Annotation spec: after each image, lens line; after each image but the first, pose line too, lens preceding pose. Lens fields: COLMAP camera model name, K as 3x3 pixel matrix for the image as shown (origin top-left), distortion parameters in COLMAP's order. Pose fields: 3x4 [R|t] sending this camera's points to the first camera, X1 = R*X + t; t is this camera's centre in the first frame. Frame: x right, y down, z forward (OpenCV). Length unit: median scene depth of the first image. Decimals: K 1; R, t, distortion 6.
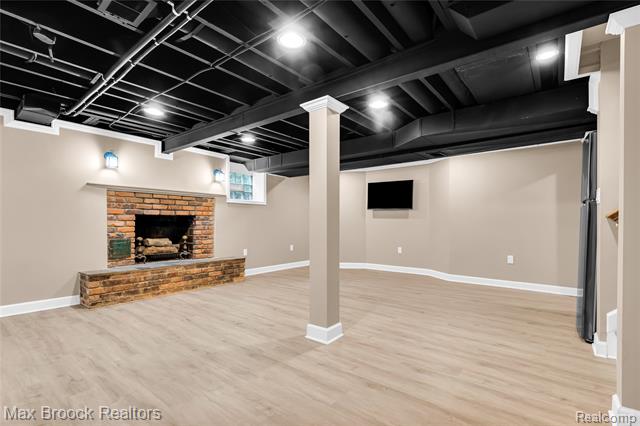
lens RADIAL K [[302.1, 0, 322.5], [0, 302.1, 224.4], [0, 0, 1]] dist [-0.002517, 0.000048]
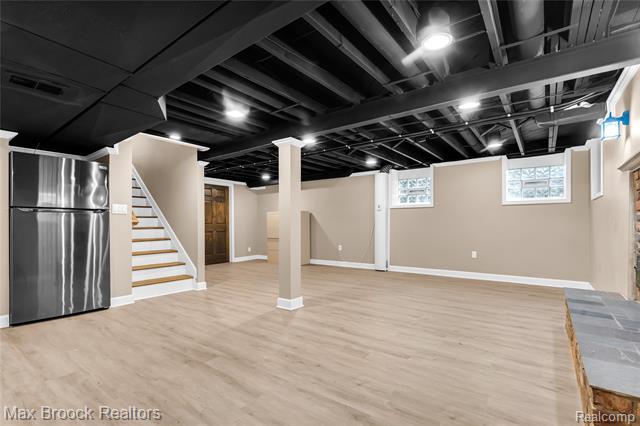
lens RADIAL K [[302.1, 0, 322.5], [0, 302.1, 224.4], [0, 0, 1]] dist [-0.002517, 0.000048]
pose [[-0.999487, 0.002349, -0.031932, -0.078871], [0.002261, 0.999993, 0.002820, -0.011825], [0.031939, 0.002747, -0.999486, 1.903082]]
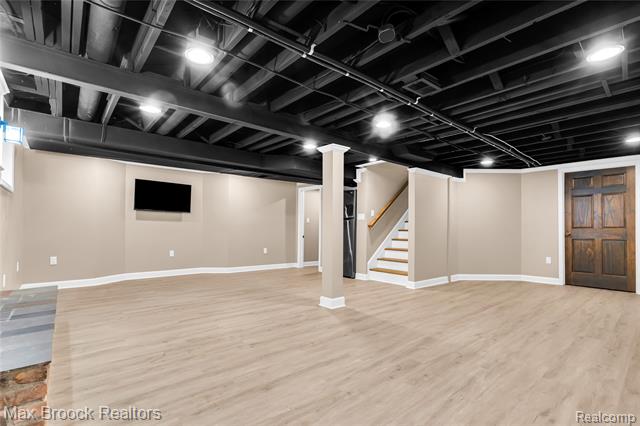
lens RADIAL K [[302.1, 0, 322.5], [0, 302.1, 224.4], [0, 0, 1]] dist [-0.002517, 0.000048]
pose [[0.186061, 0.010167, 0.982486, -1.142097], [-0.006577, 0.999937, -0.009102, -0.006894], [-0.982516, -0.004768, 0.186116, 0.614765]]
